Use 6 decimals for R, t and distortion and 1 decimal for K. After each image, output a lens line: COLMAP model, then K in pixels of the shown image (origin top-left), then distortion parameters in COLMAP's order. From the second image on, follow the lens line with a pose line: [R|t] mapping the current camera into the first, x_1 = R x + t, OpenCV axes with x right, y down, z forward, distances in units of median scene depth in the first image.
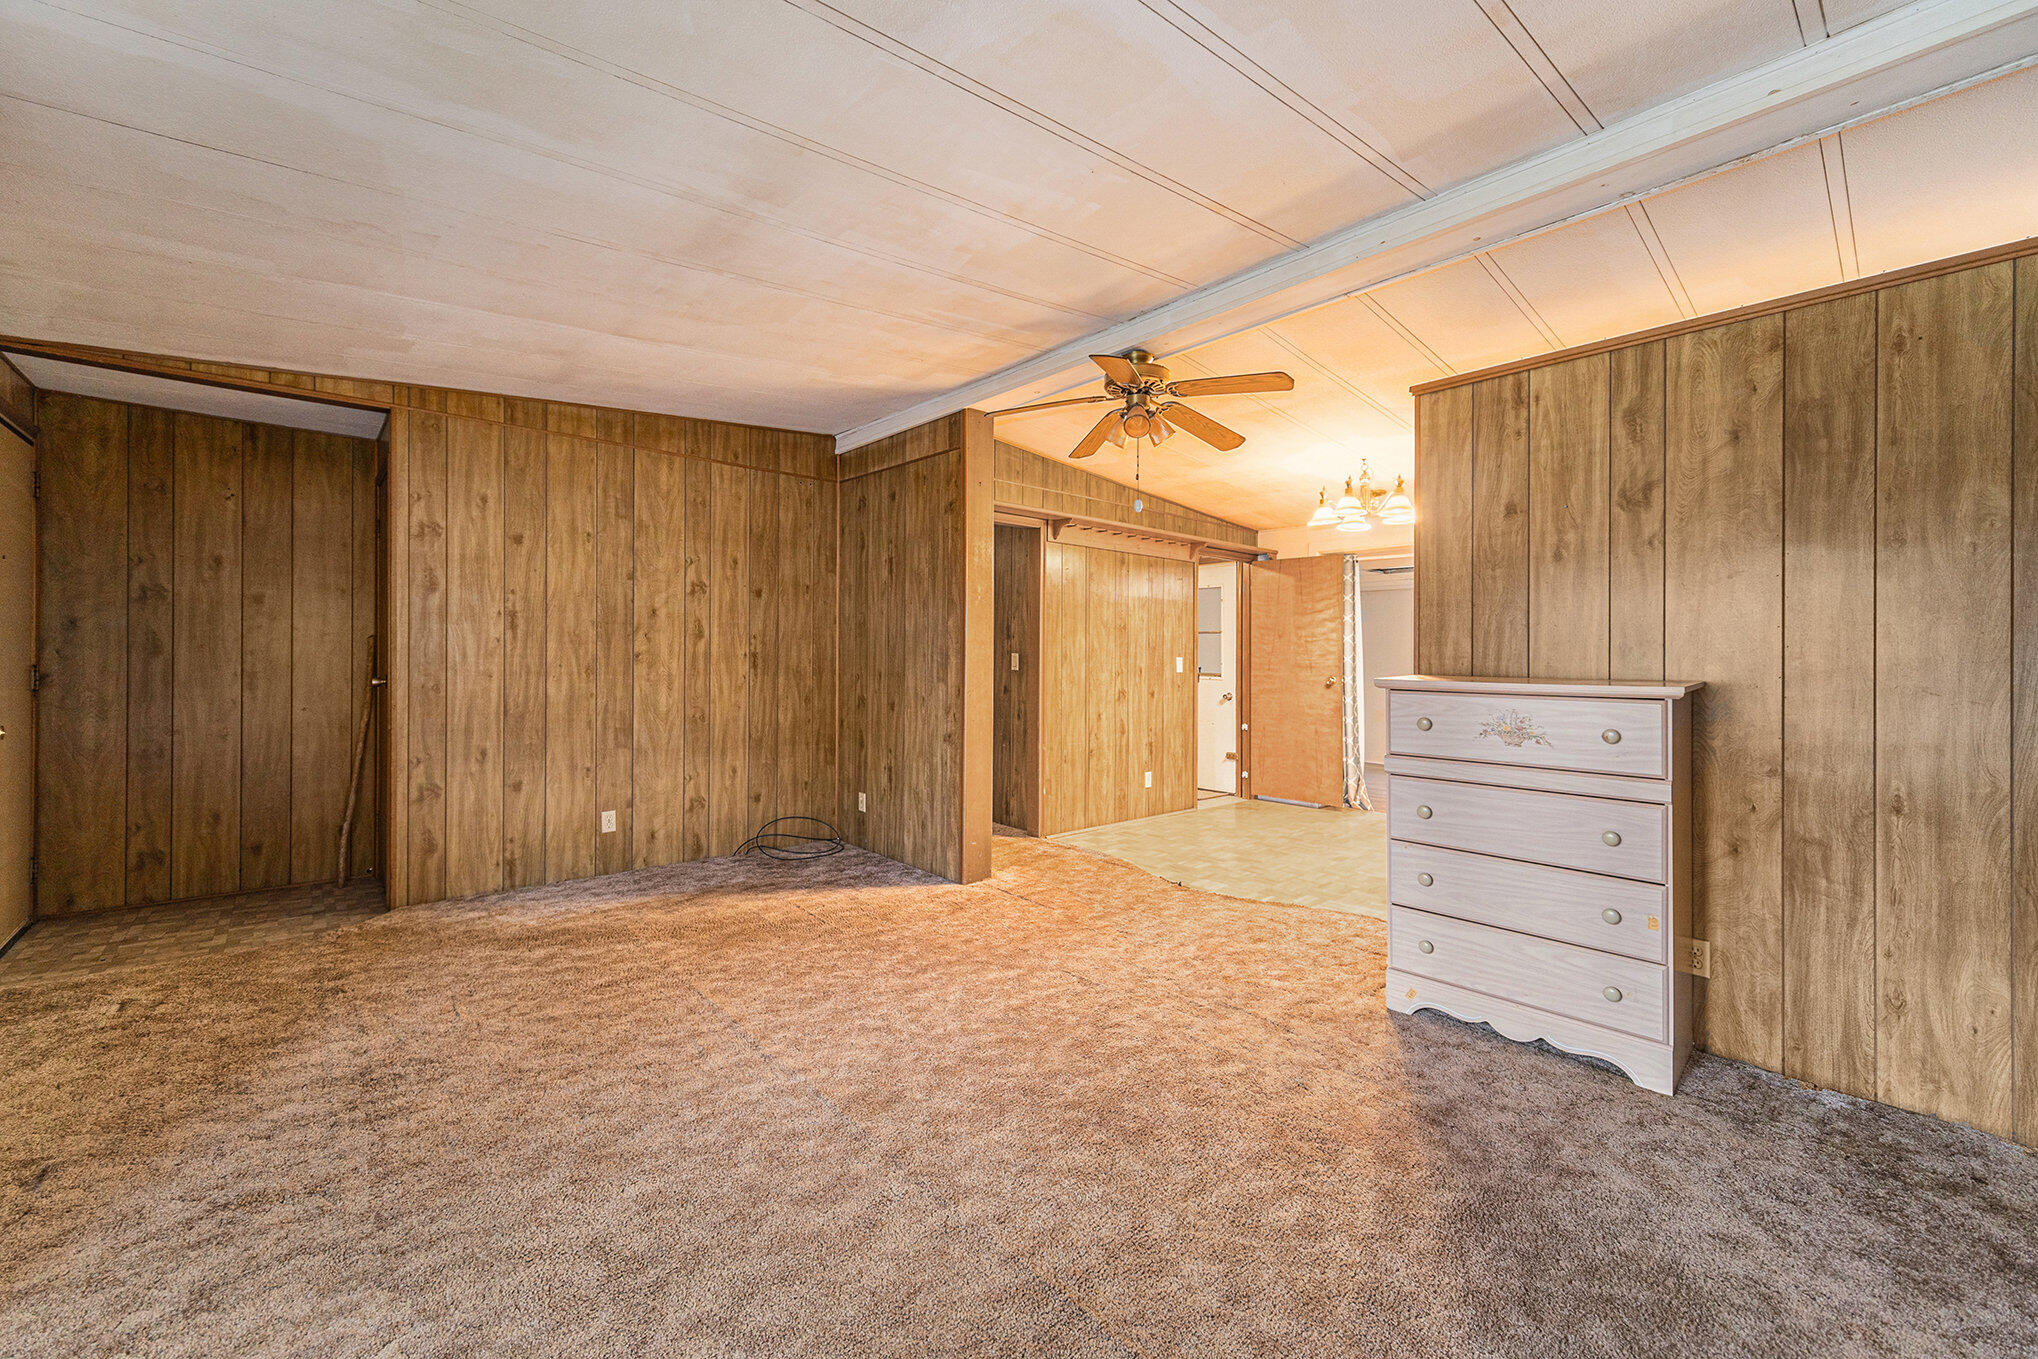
lens RADIAL K [[804.4, 0, 1023.8], [0, 804.4, 651.2], [0, 0, 1]] dist [0.009439, -0.000066]
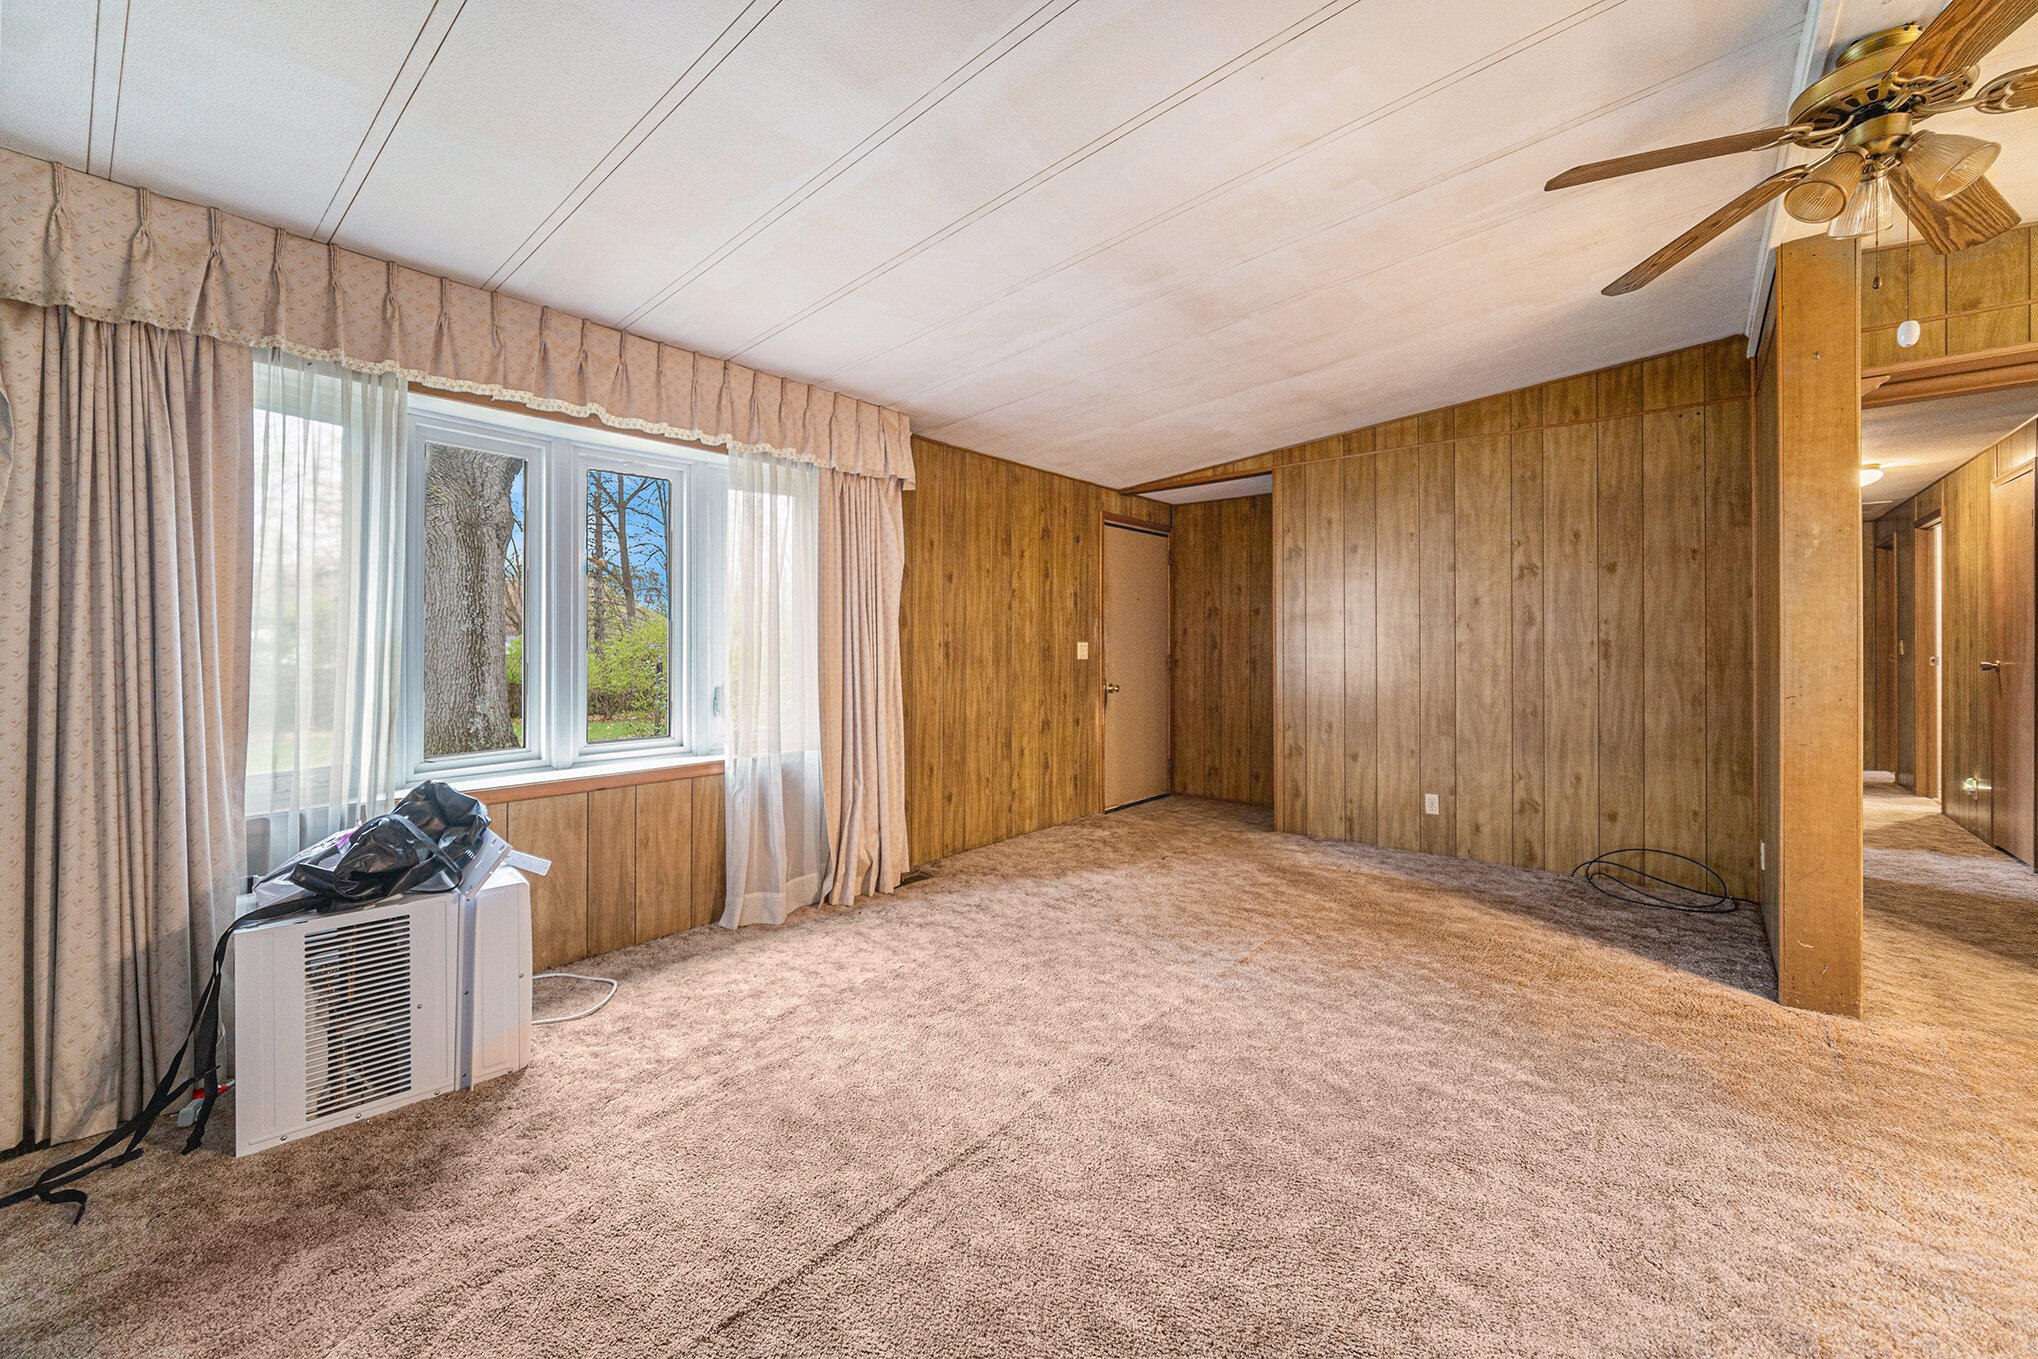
lens RADIAL K [[818.0, 0, 1020.1], [0, 818.0, 634.7], [0, 0, 1]] dist [0.000158, 0.000079]
pose [[0.148033, -0.025682, -0.988649, 0.519022], [0.014007, 0.999617, -0.023869, 0.009716], [0.988883, -0.010314, 0.148336, 0.351148]]
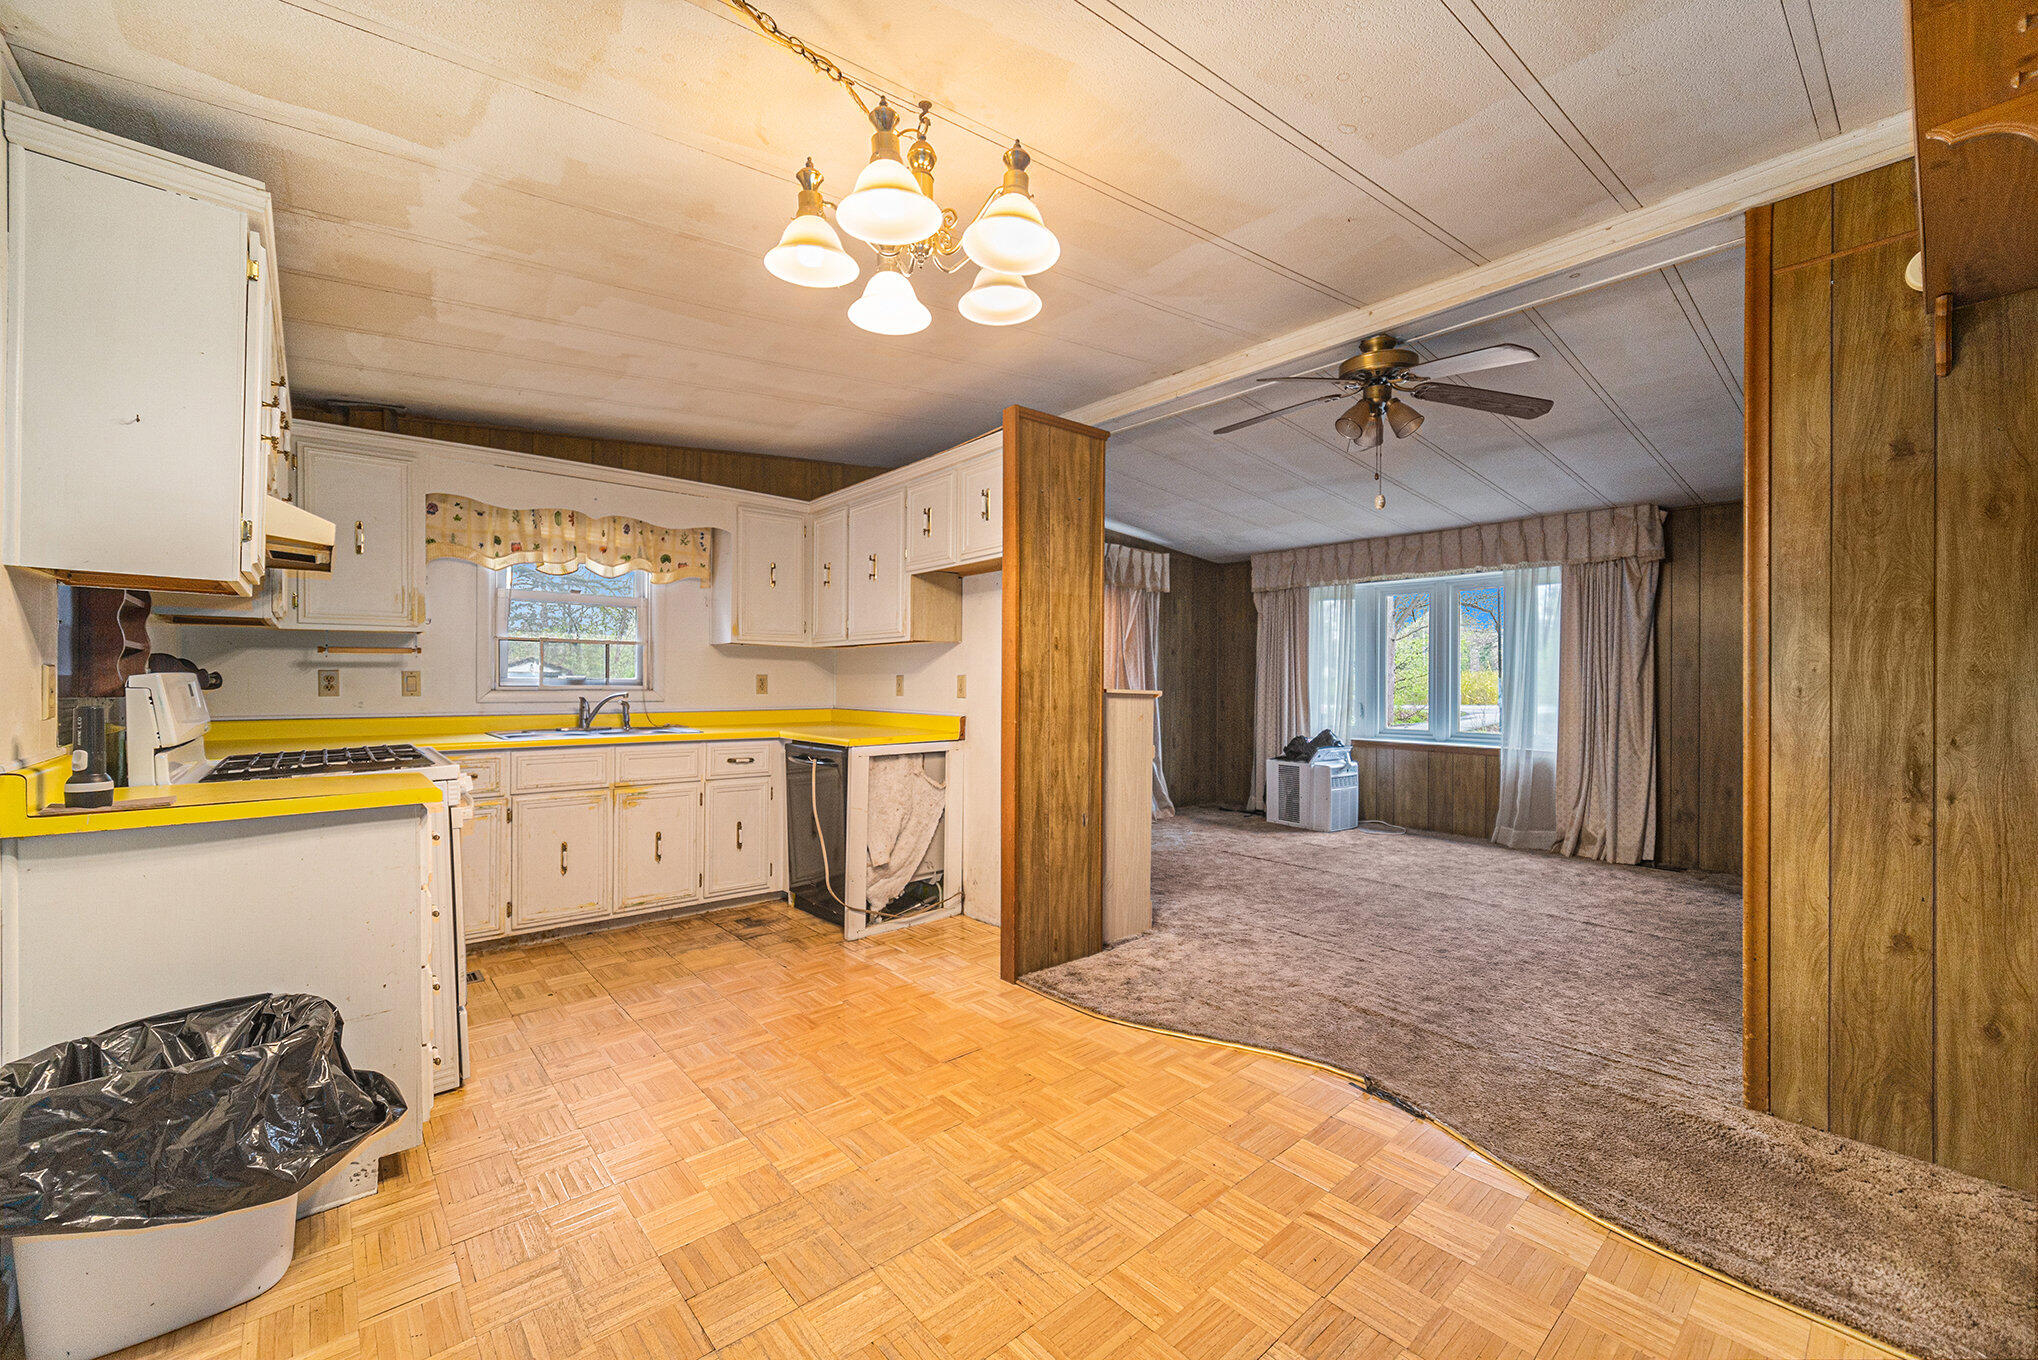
lens RADIAL K [[800.2, 0, 988.9], [0, 800.2, 683.7], [0, 0, 1]] dist [0.000021, 0.000049]
pose [[-0.998208, -0.017791, 0.057129, 0.468871], [-0.018156, 0.999818, -0.005878, 0.026142], [-0.057014, -0.006904, -0.998350, 1.727877]]
